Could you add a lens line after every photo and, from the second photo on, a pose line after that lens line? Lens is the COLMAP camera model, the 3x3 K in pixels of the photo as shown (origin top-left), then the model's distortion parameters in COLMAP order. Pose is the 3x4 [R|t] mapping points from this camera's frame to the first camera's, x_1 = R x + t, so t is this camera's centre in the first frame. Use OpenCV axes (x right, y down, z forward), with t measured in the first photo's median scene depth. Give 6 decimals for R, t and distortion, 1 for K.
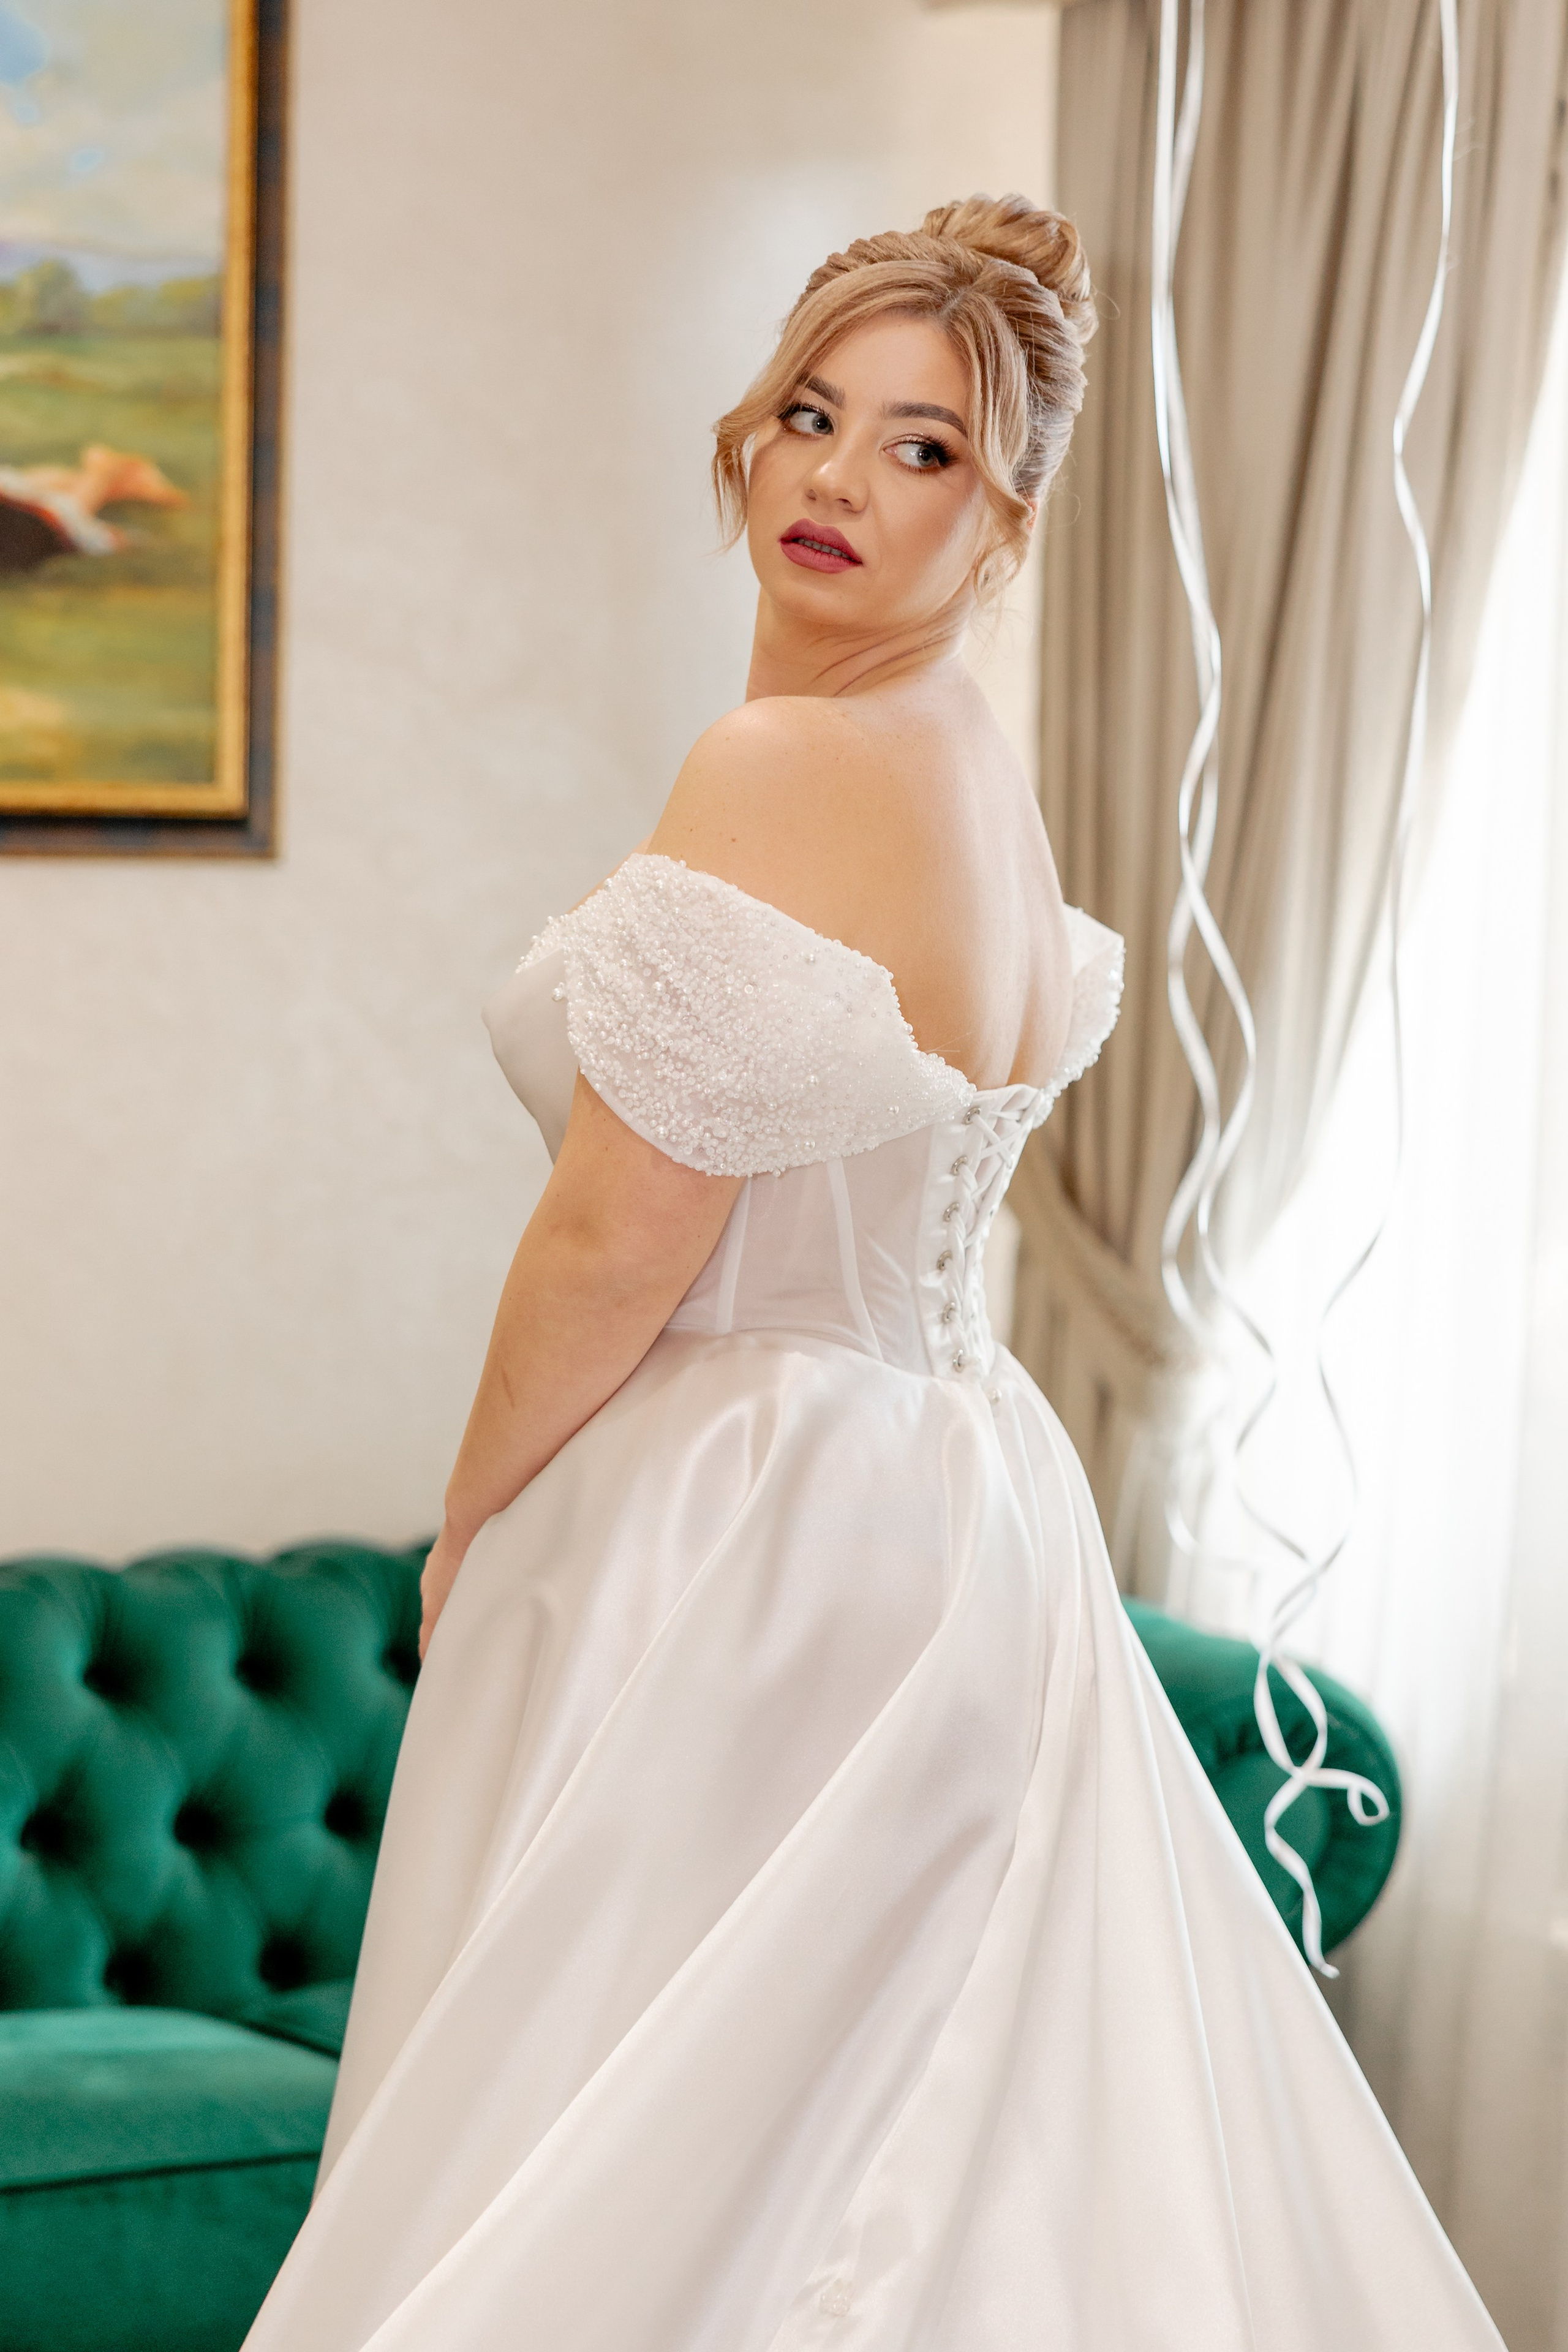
lens RADIAL K [[5174.4, 0, 789.4], [0, 5174.4, 1163.8], [0, 0, 1]] dist [-0.102545, 0.000000]
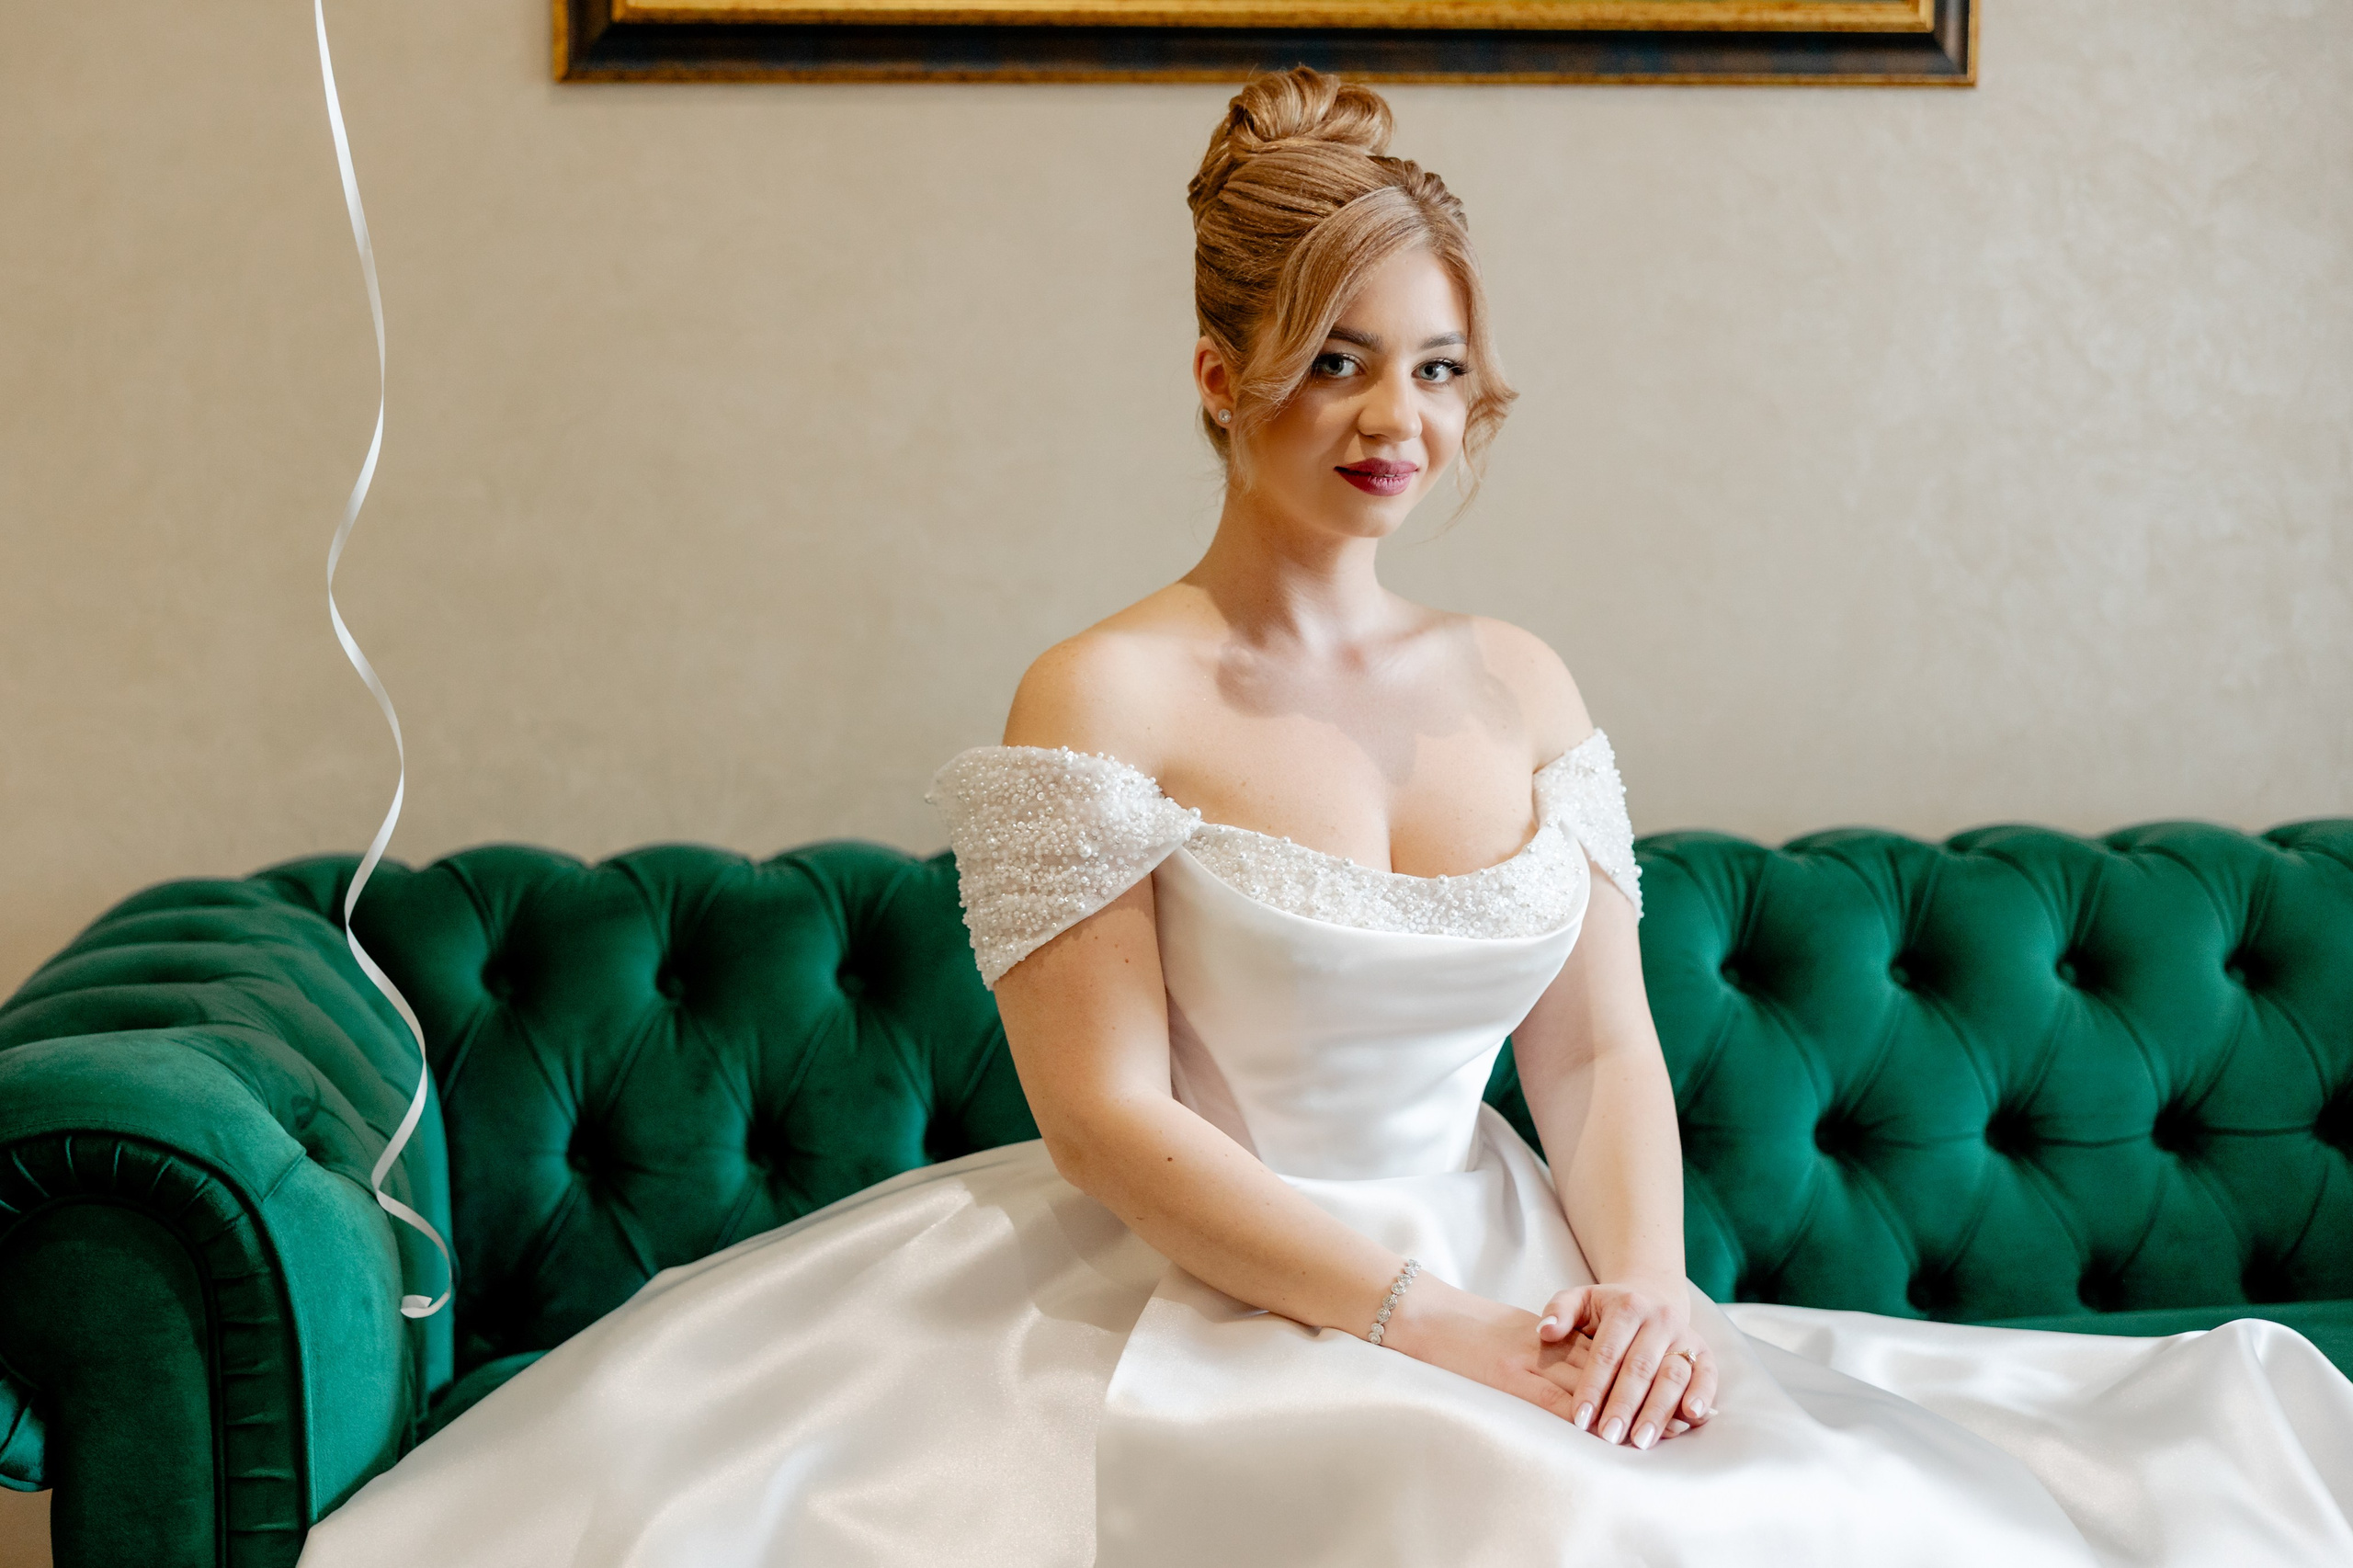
lens RADIAL K [[4048.4, 0, 1099.0], [0, 4048.4, 700.3], [0, 0, 1]] dist [0.009674, 0.000000]
pose [[0.939635, 0.027075, -0.341106, 0.004010], [-0.007690, 0.998284, 0.058053, 0.010423], [0.342092, -0.051925, 0.938231, 0.276071]]
